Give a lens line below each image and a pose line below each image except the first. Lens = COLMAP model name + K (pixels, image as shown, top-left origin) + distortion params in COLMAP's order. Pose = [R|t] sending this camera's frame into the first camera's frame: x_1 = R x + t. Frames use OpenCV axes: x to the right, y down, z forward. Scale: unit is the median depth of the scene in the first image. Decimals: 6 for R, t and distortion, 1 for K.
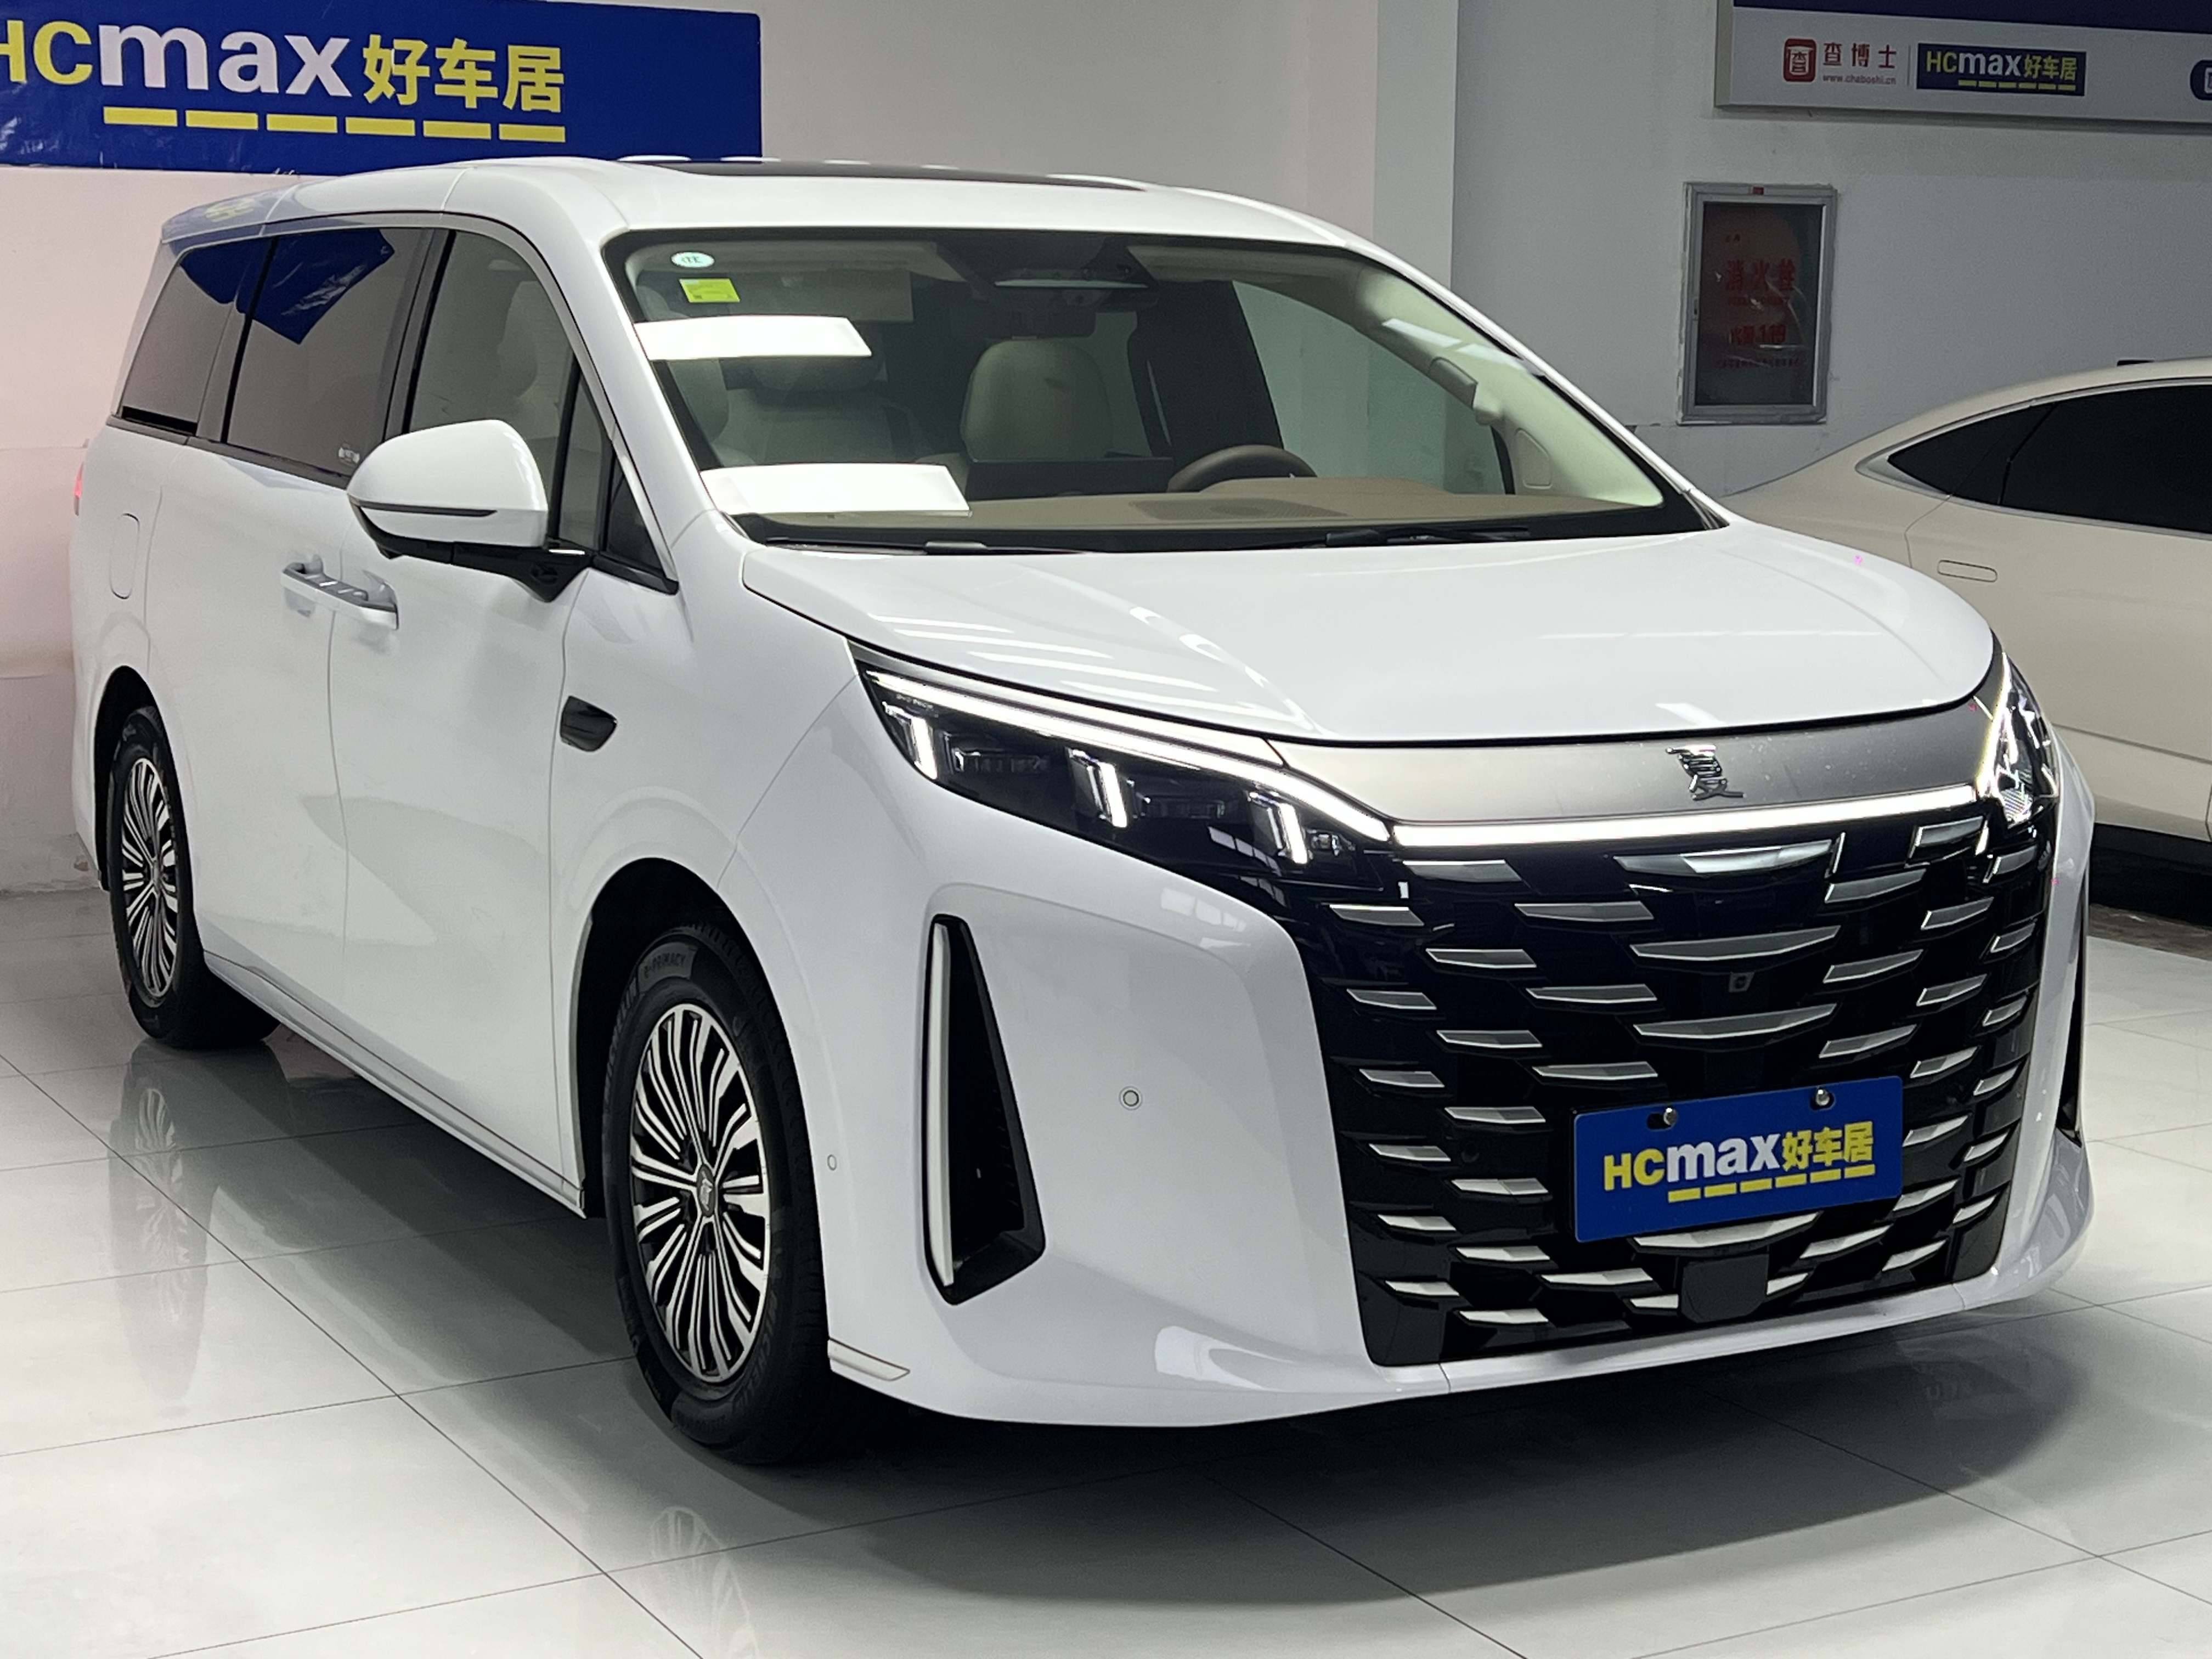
lens RADIAL K [[3539.4, 0, 1019.3], [0, 3539.4, 833.0], [0, 0, 1]] dist [0.168299, -0.451693]
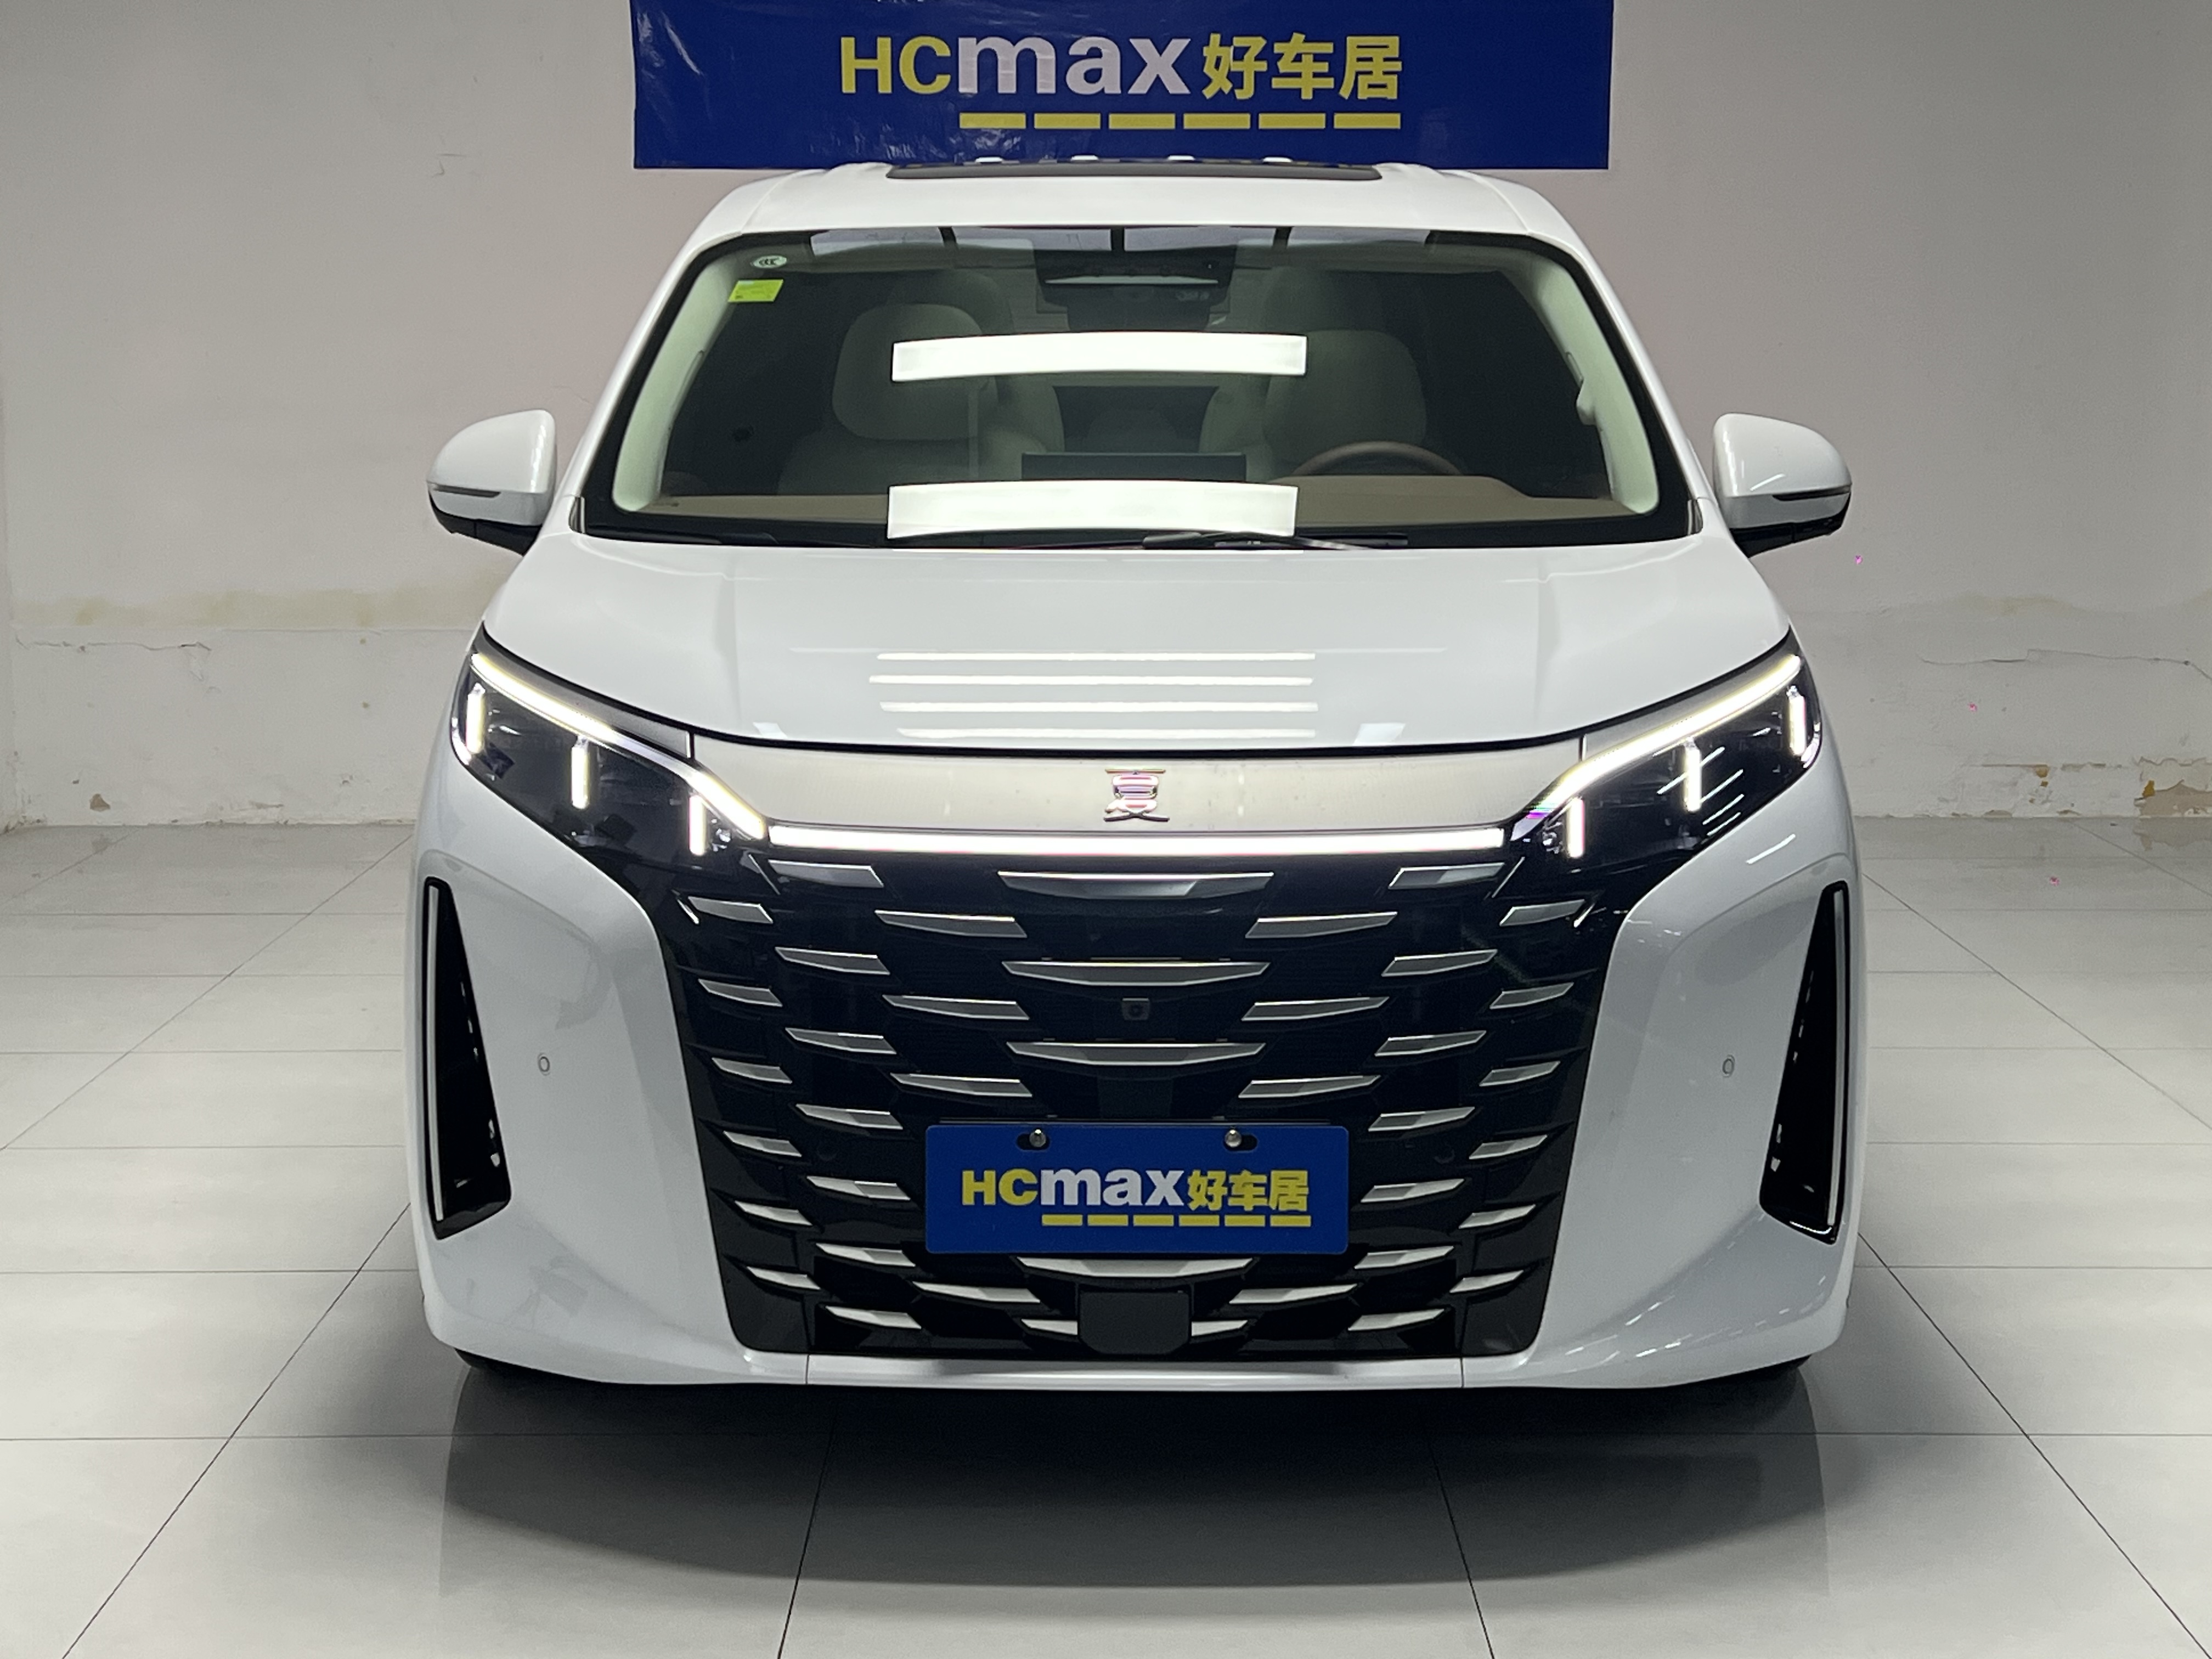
lens RADIAL K [[3455.9, 0, 1013.3], [0, 3455.9, 825.9], [0, 0, 1]] dist [0.179037, -0.145806]
pose [[0.874152, 0.070525, -0.480504, 0.290301], [-0.064786, 0.997491, 0.028544, -0.015548], [0.481312, 0.006178, 0.876528, 0.070933]]
